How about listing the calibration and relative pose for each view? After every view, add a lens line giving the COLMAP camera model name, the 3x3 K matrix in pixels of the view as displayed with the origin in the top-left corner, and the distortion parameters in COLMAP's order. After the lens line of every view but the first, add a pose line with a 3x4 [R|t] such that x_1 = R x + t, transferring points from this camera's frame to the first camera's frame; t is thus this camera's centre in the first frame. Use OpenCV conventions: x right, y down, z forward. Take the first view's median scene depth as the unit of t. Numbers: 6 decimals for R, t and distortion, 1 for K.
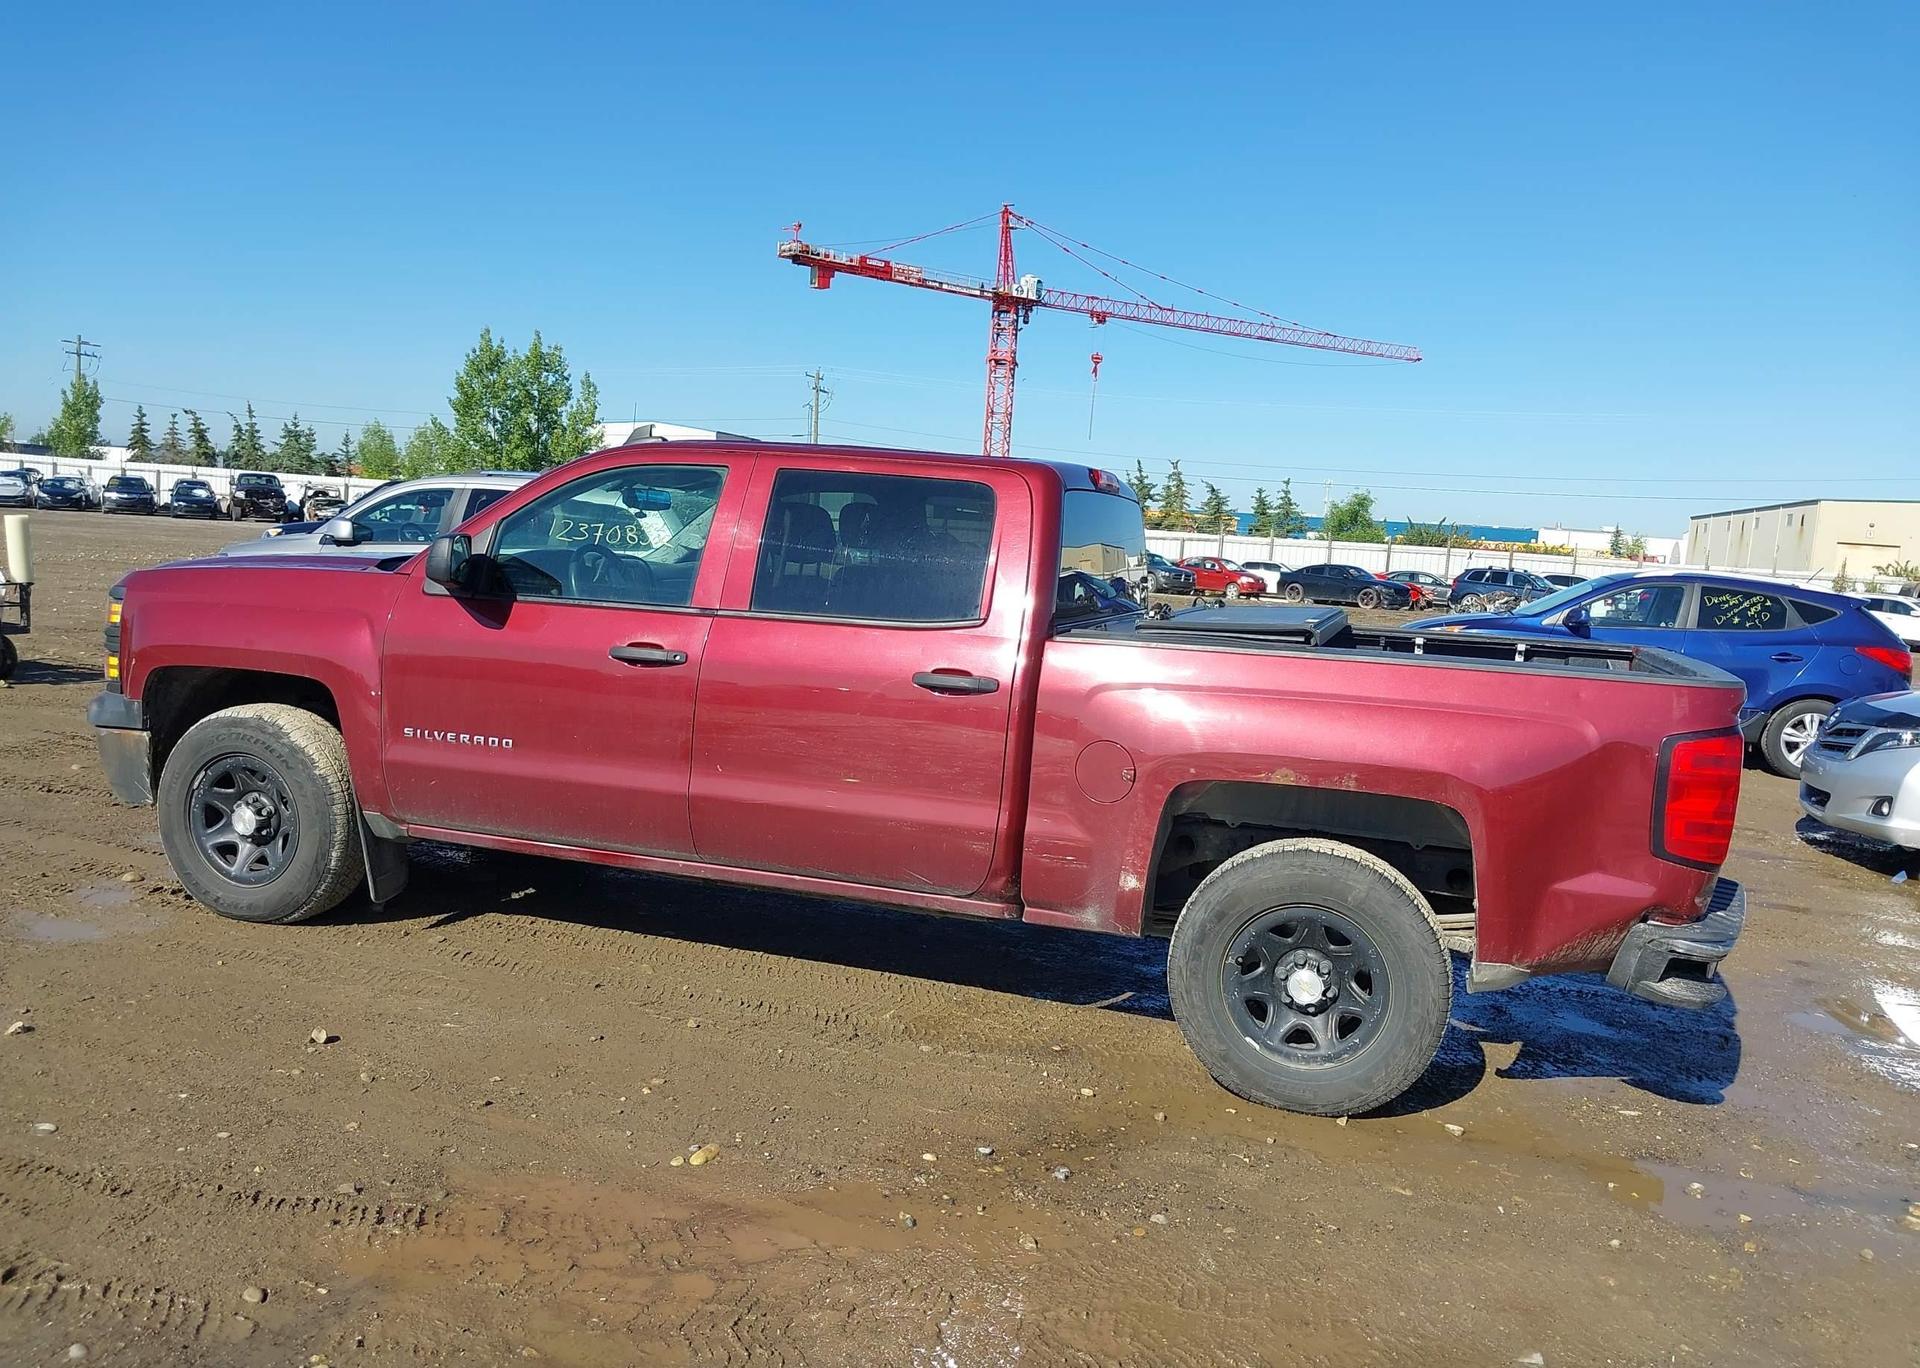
lens RADIAL K [[1507.2, 0, 965.2], [0, 1507.2, 712.4], [0, 0, 1]] dist [0.054461, -0.087938]
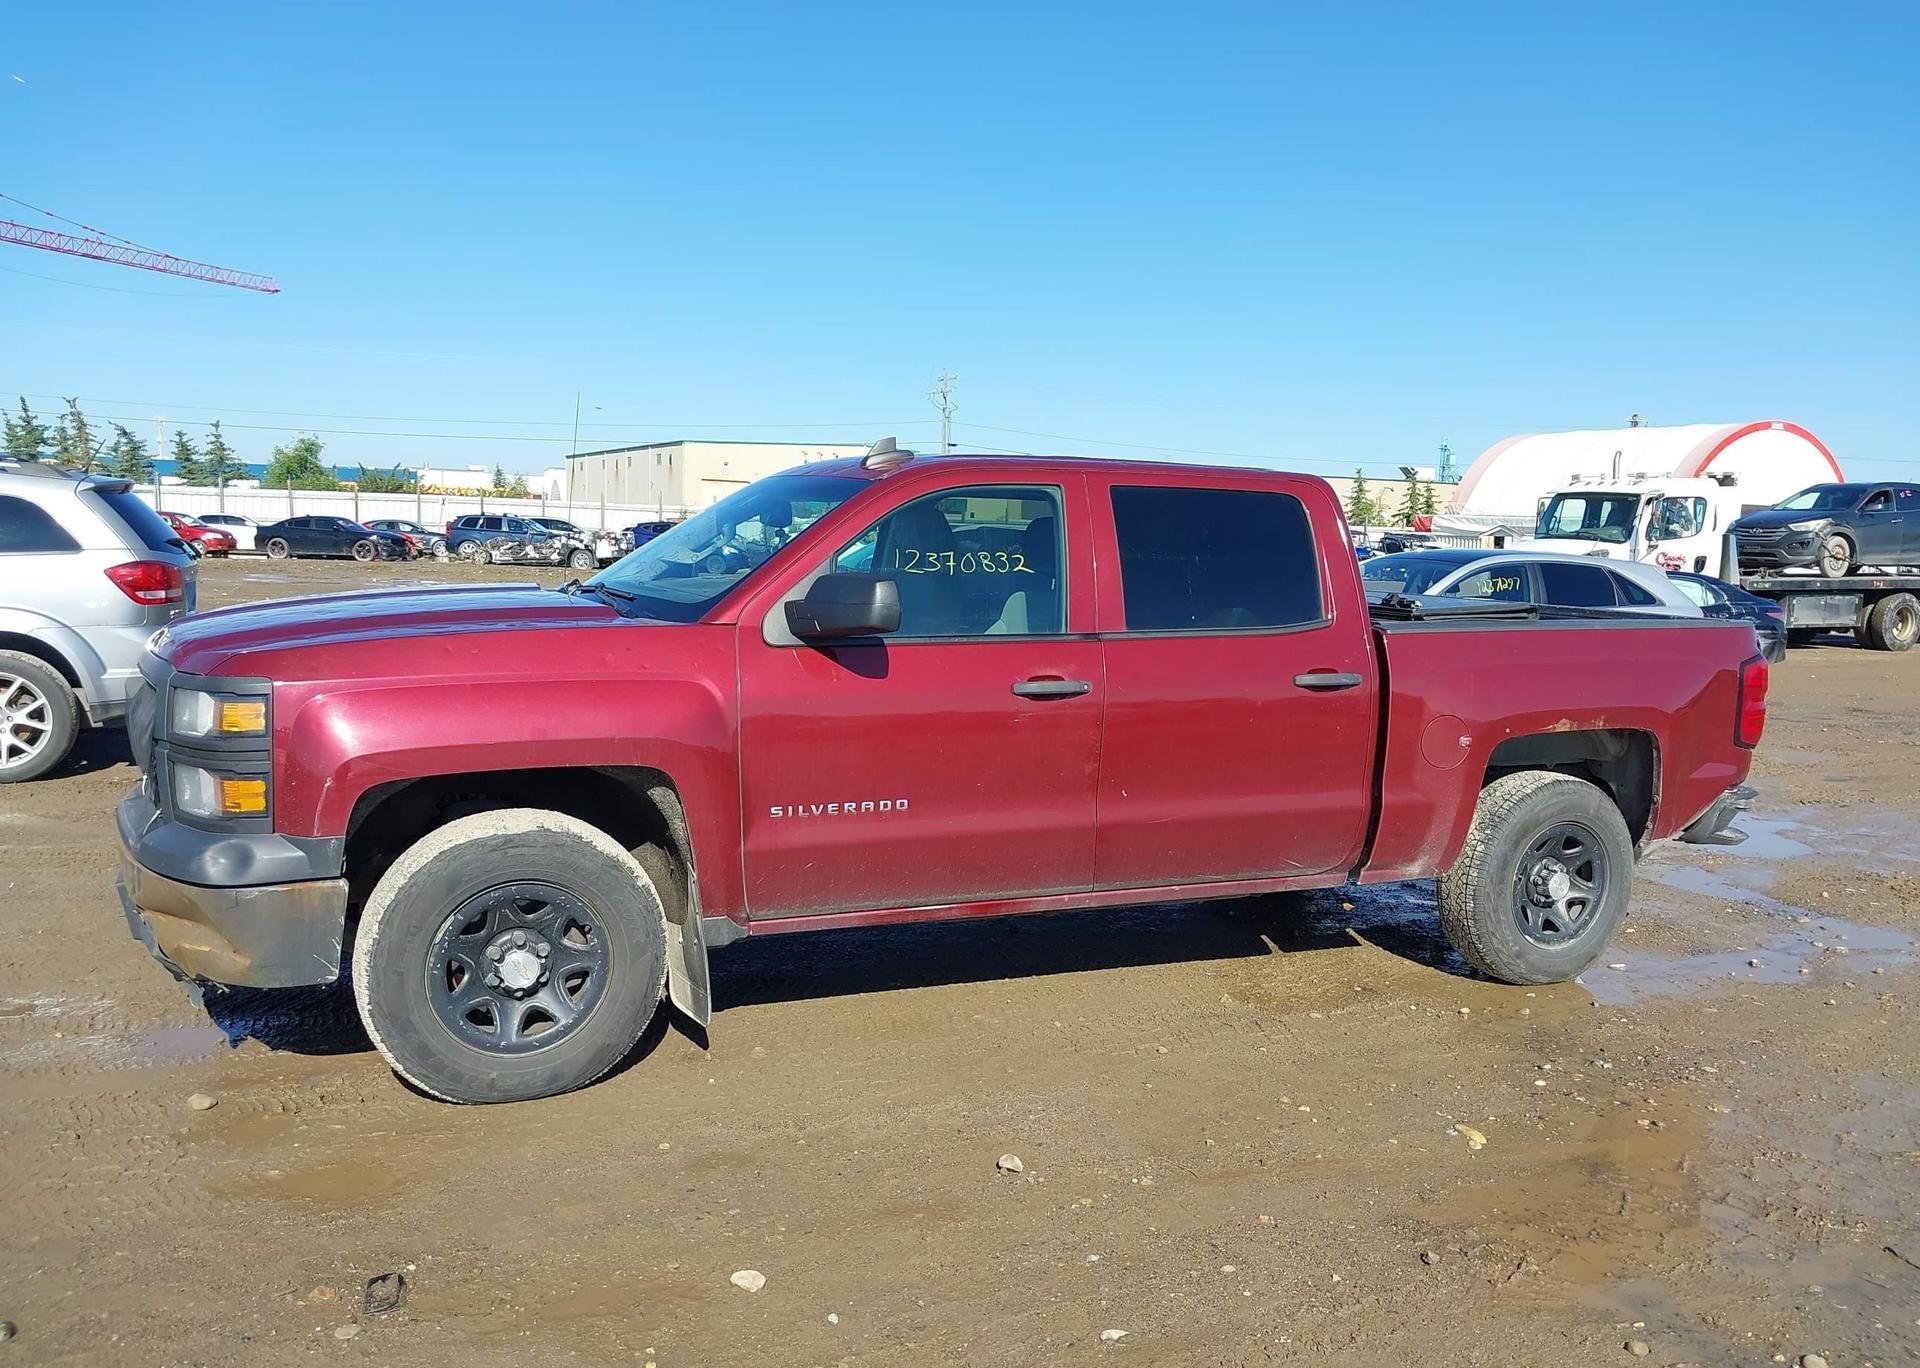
lens RADIAL K [[1507.2, 0, 975.7], [0, 1507.2, 688.0], [0, 0, 1]] dist [0.054461, -0.087938]
pose [[0.745214, -0.112939, 0.657192, -0.078212], [0.097040, 0.993429, 0.060684, -0.009004], [-0.659727, 0.018551, 0.751276, 0.028488]]
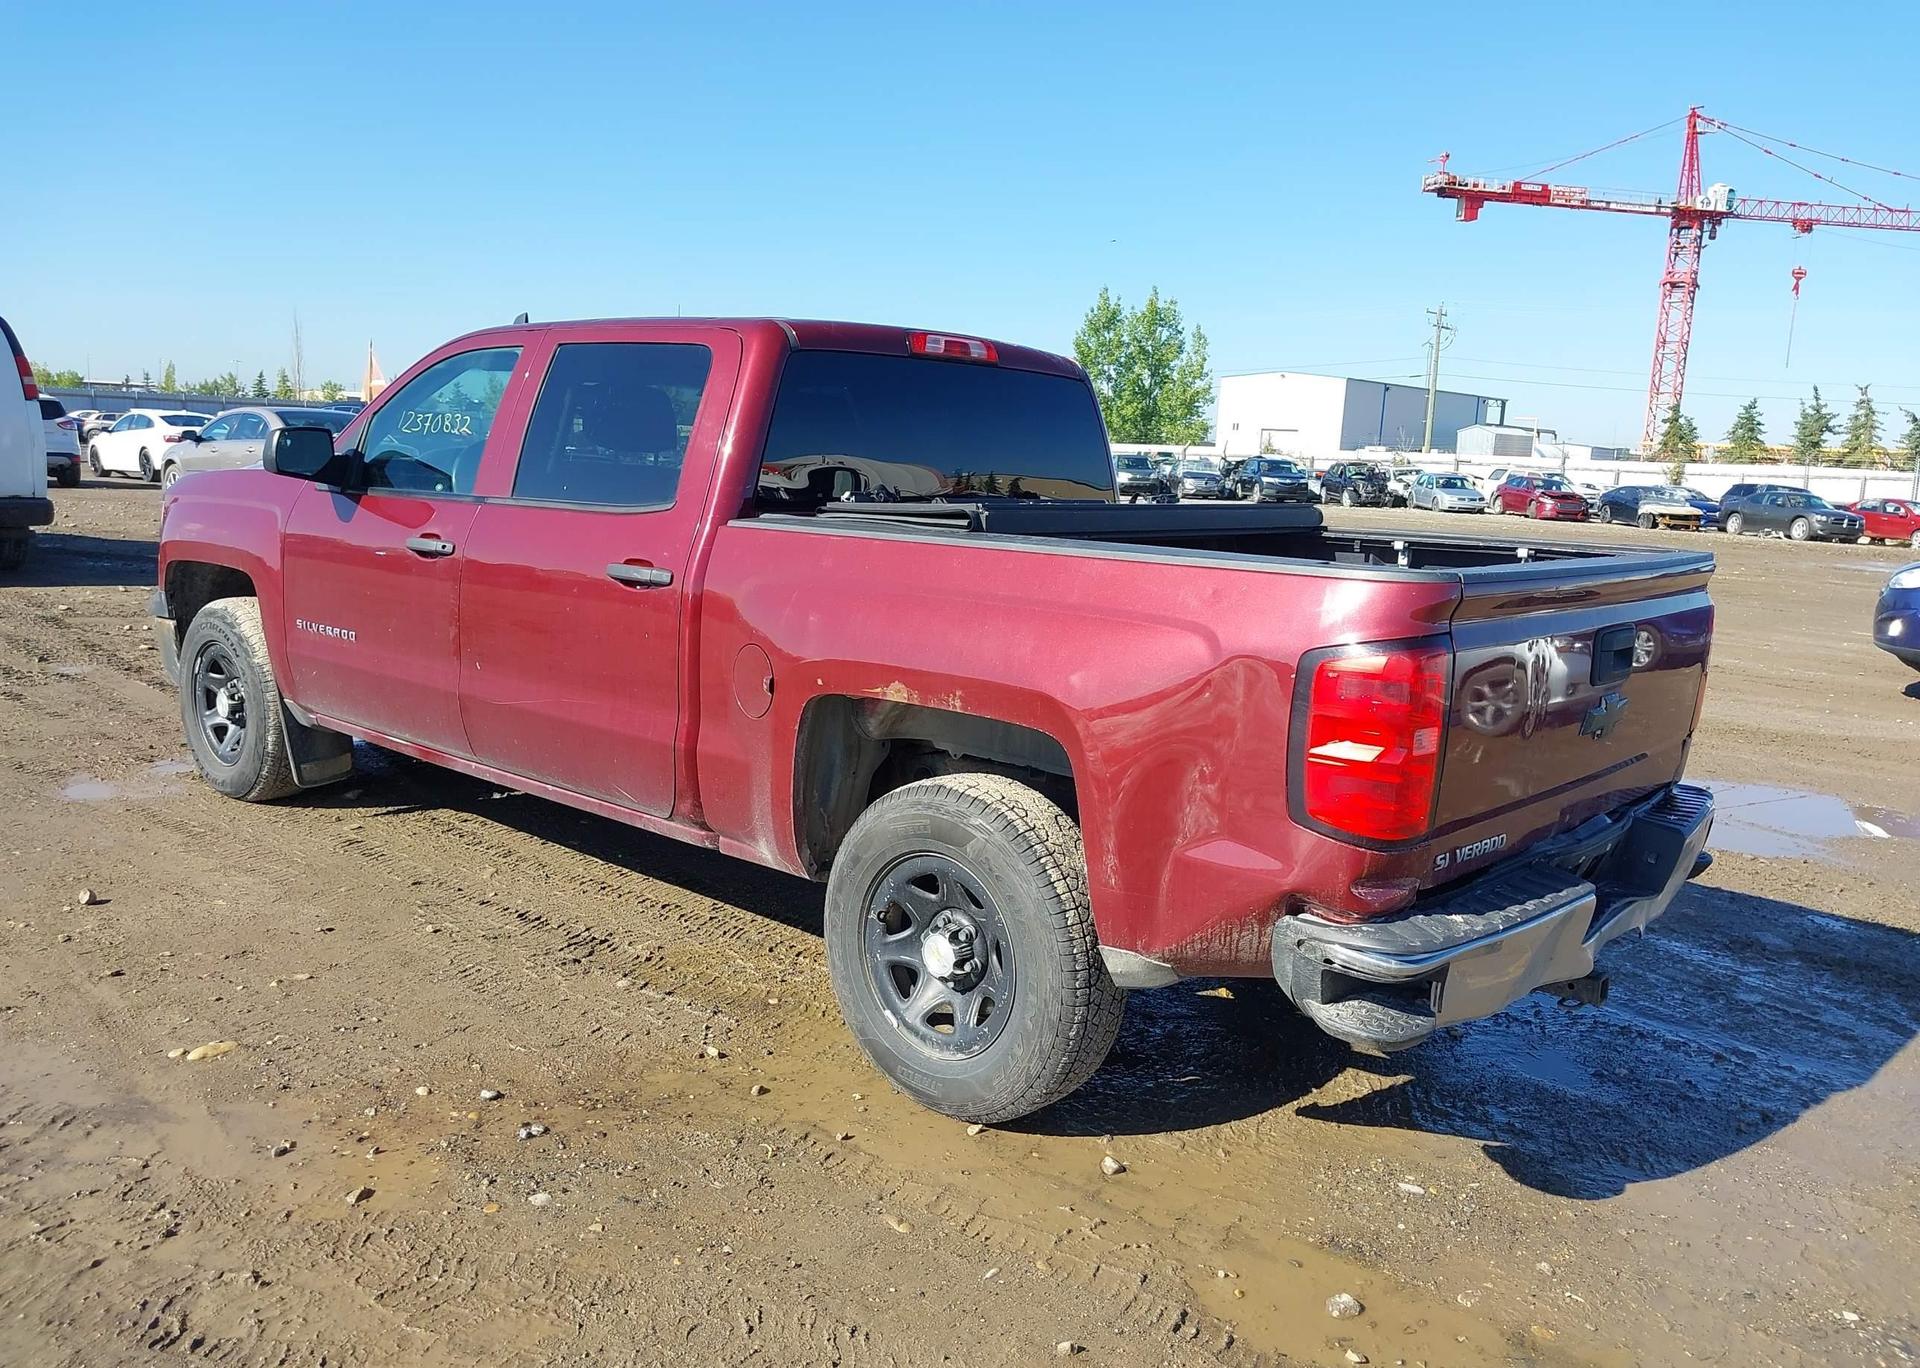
lens RADIAL K [[1507.2, 0, 946.0], [0, 1507.2, 692.1], [0, 0, 1]] dist [0.054461, -0.087938]
pose [[0.907648, 0.042185, -0.417607, 0.044762], [-0.035369, 0.999085, 0.024053, 0.001793], [0.418239, -0.007061, 0.908309, 0.022221]]
